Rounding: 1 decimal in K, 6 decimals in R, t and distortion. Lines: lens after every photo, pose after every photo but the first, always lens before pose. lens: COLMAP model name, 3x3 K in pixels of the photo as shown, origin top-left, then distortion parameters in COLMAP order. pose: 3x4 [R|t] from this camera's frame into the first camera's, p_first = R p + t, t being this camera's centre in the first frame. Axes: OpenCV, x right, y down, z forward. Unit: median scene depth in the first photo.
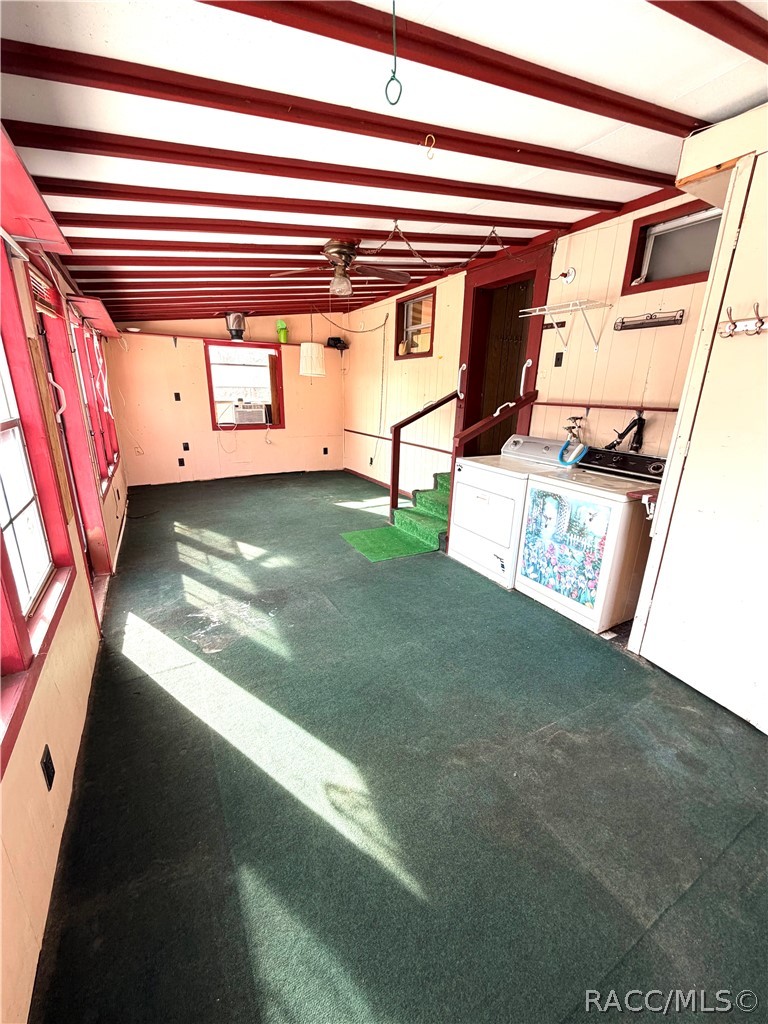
lens RADIAL K [[408.2, 0, 384.0], [0, 408.2, 512.0], [0, 0, 1]] dist [-0.000778, -0.000034]
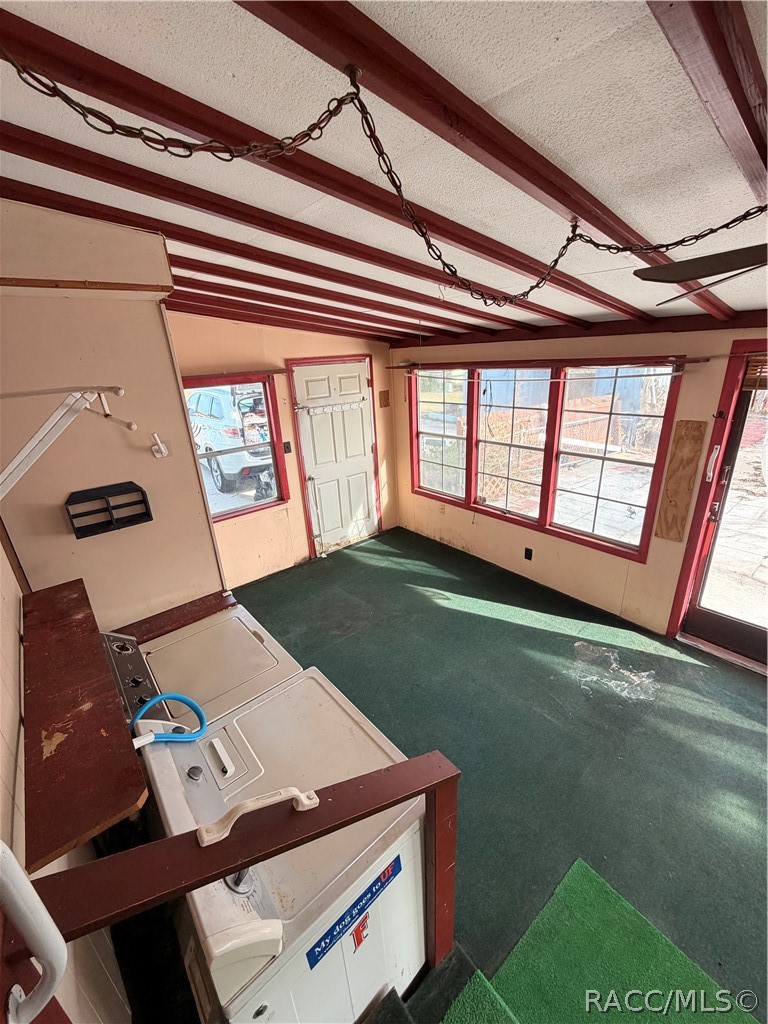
lens RADIAL K [[408.2, 0, 384.0], [0, 408.2, 512.0], [0, 0, 1]] dist [-0.000778, -0.000034]
pose [[-0.982568, 0.087789, -0.163872, 0.366523], [-0.029376, 0.797088, 0.603148, -0.742765], [0.183570, 0.597447, -0.780614, 1.559251]]
